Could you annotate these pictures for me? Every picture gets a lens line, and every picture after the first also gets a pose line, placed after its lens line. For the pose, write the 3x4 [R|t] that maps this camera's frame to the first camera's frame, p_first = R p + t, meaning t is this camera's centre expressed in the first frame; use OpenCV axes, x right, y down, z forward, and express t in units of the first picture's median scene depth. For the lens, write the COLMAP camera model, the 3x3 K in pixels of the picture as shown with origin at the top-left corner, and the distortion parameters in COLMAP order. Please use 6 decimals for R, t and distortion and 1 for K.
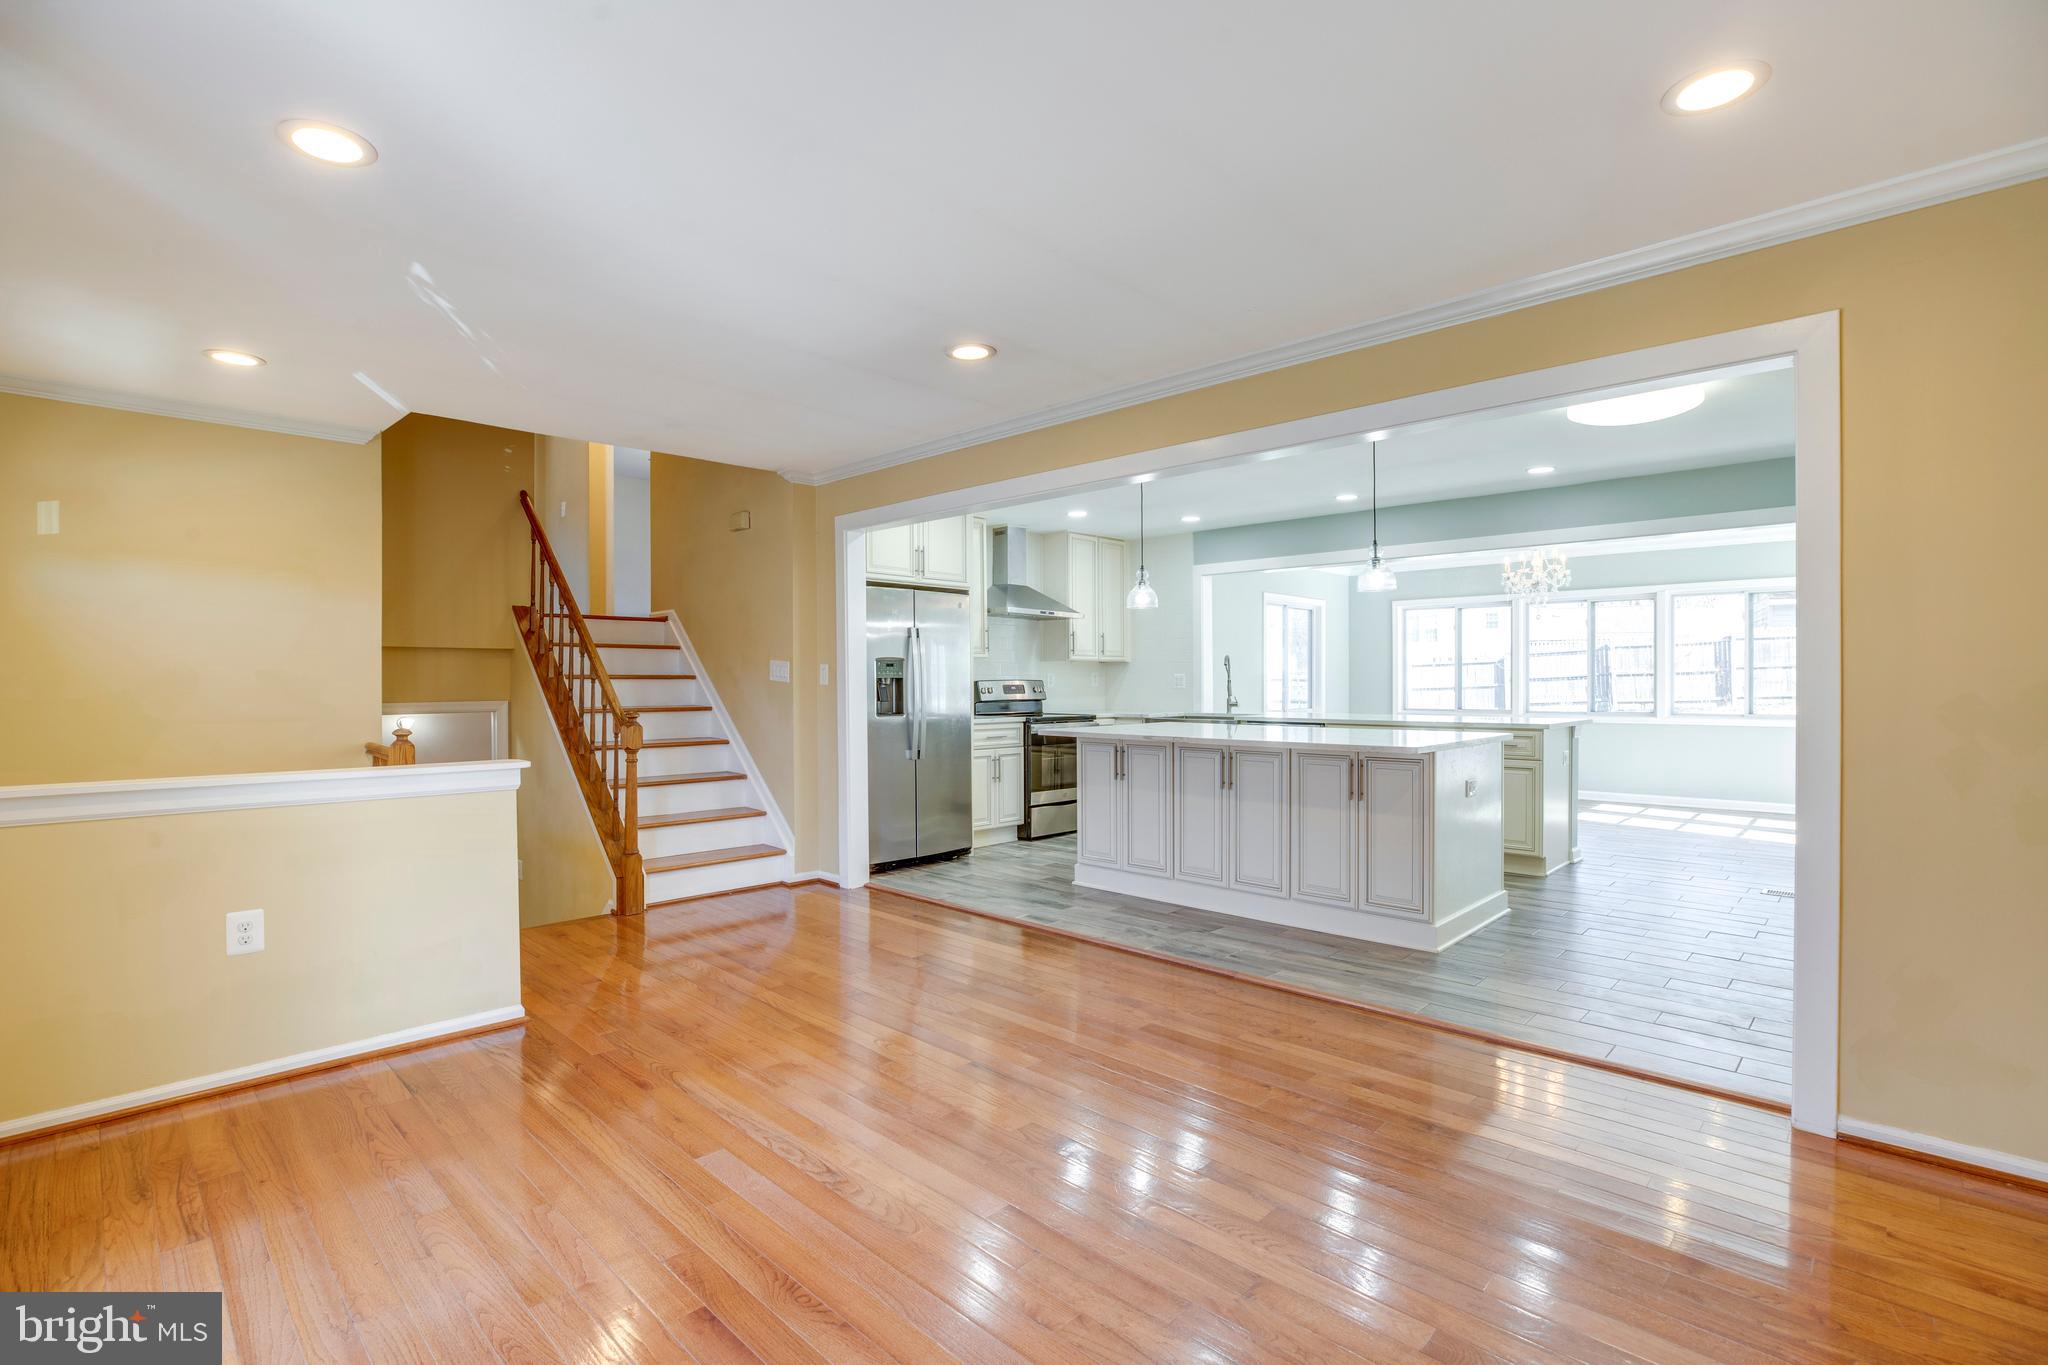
lens RADIAL K [[940.1, 0, 1036.2], [0, 940.1, 684.2], [0, 0, 1]] dist [-0.028107, 0.000767]
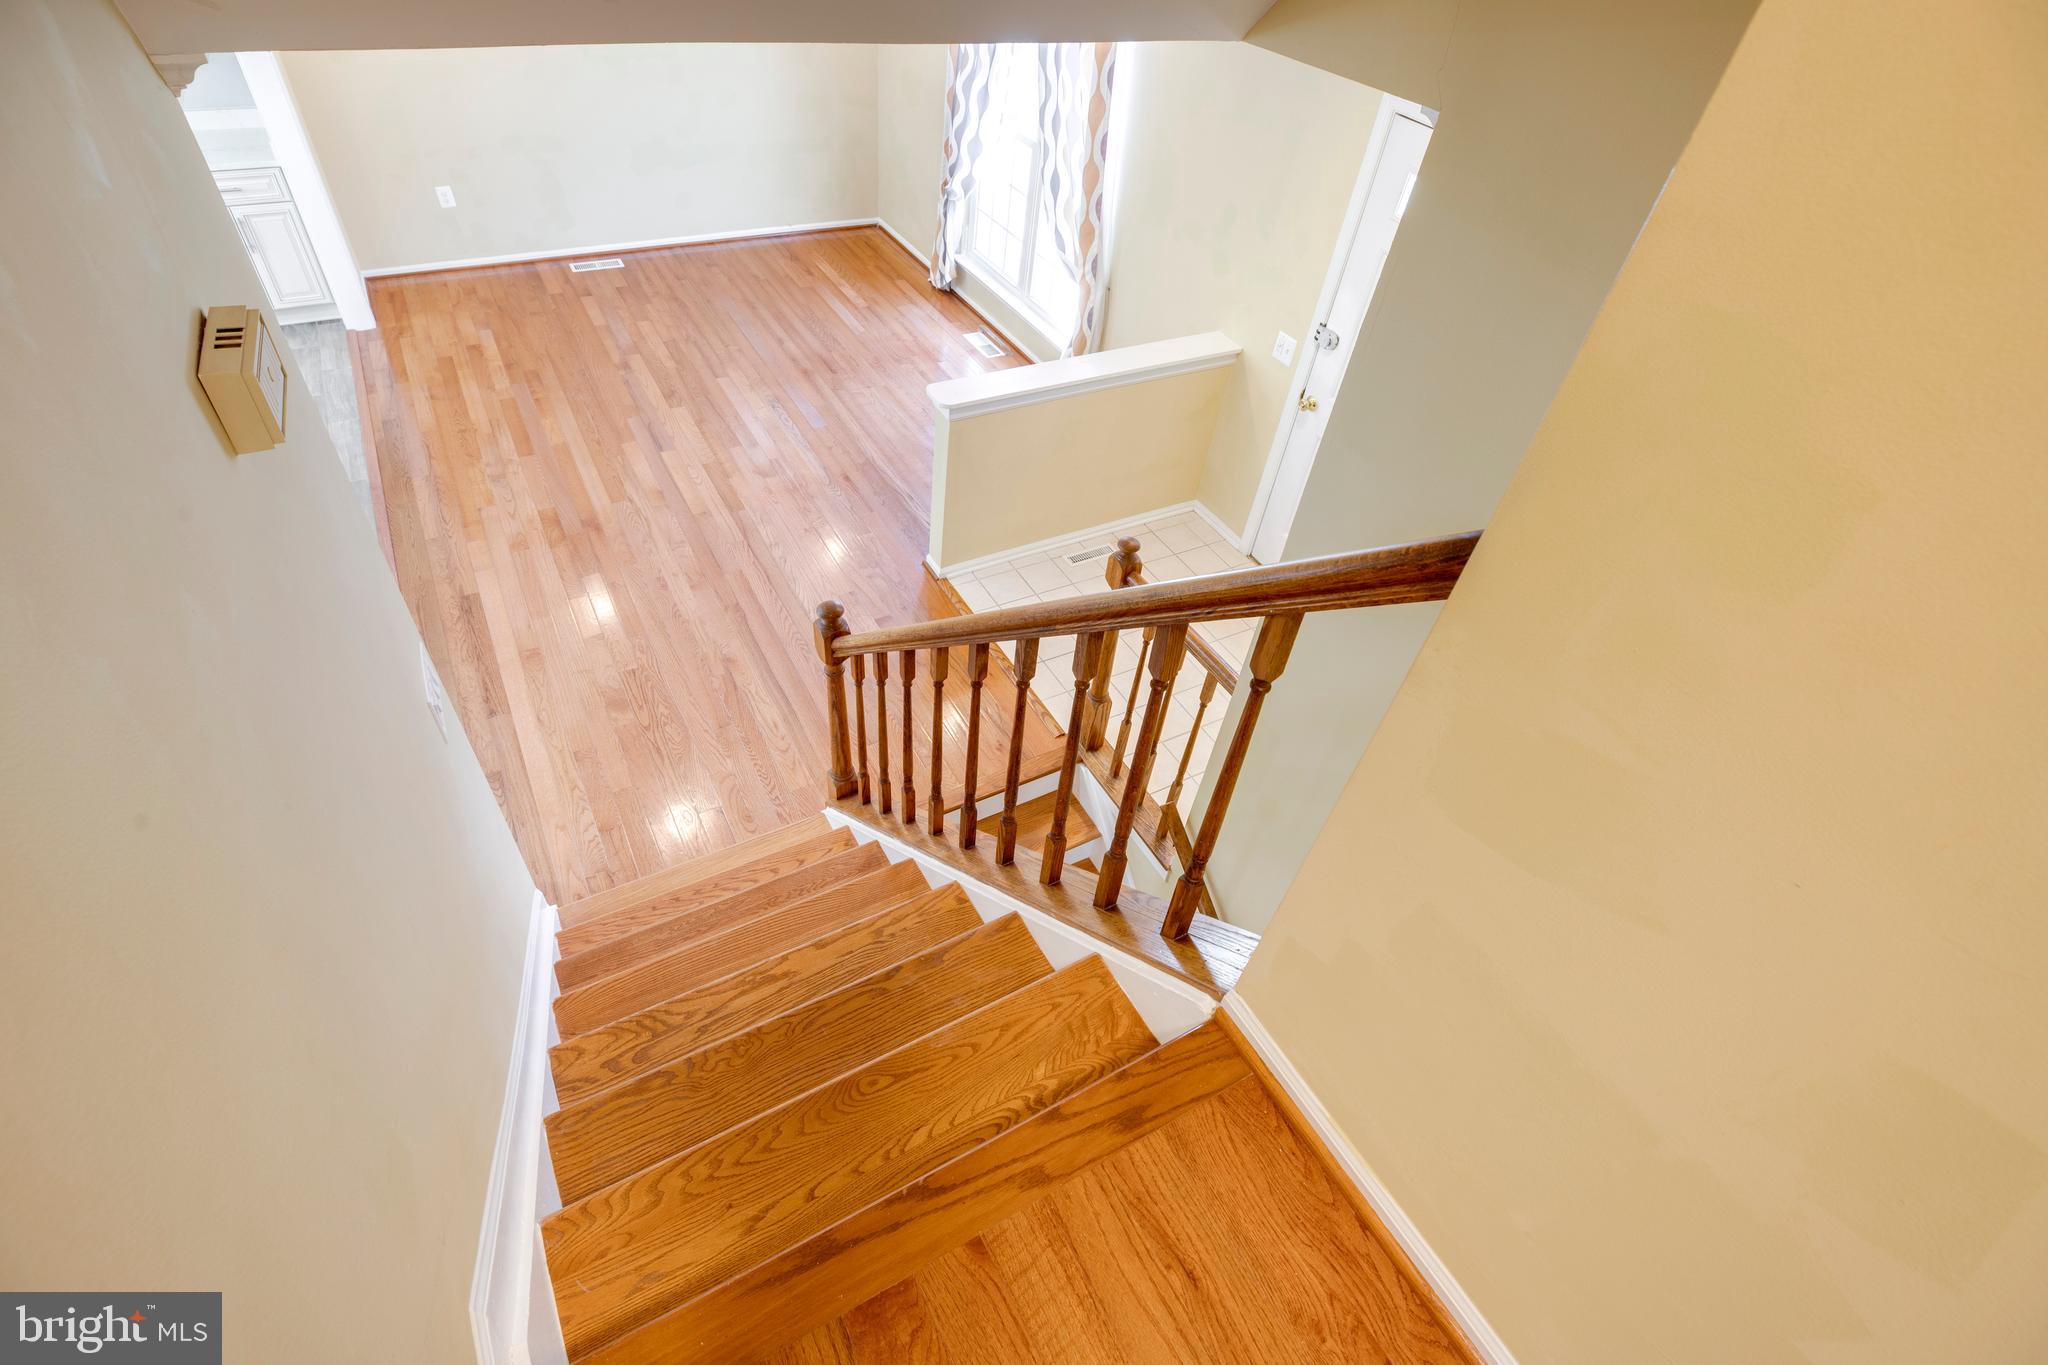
lens RADIAL K [[940.1, 0, 1036.2], [0, 940.1, 684.2], [0, 0, 1]] dist [-0.028107, 0.000767]
pose [[-0.956539, -0.261554, 0.128930, -0.835883], [-0.097205, 0.702850, 0.704665, -0.442152], [-0.274926, 0.661507, -0.697728, 1.824376]]
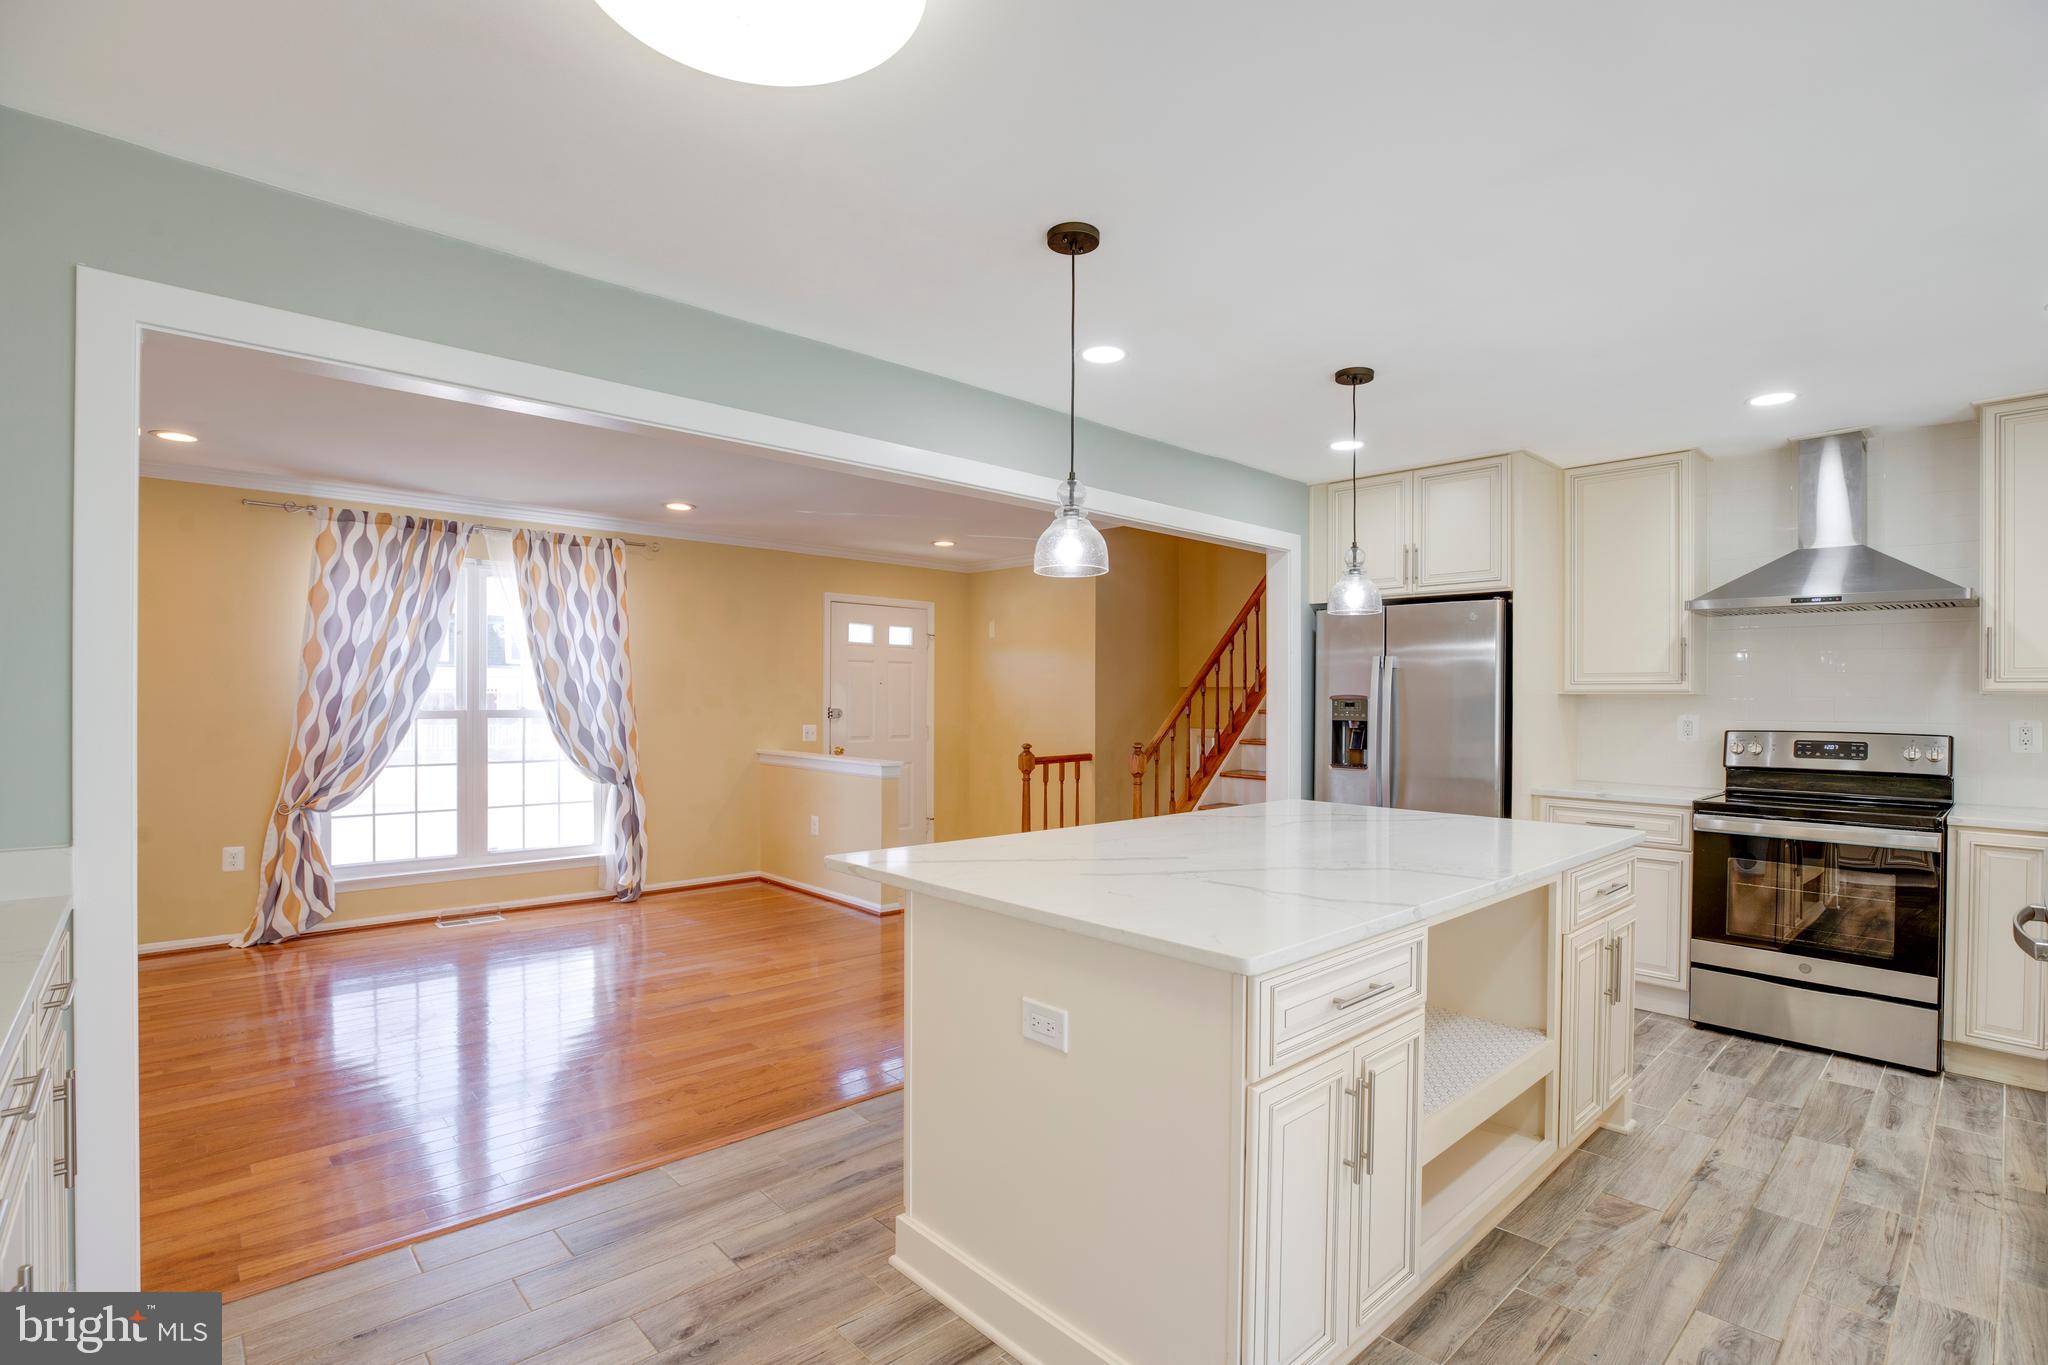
lens RADIAL K [[956.4, 0, 1018.6], [0, 956.4, 697.6], [0, 0, 1]] dist [-0.026097, 0.000721]
pose [[-0.060791, 0.004486, -0.998140, 1.072983], [-0.009829, 0.999939, 0.005092, -0.043693], [0.998102, 0.010120, -0.060743, 1.226491]]
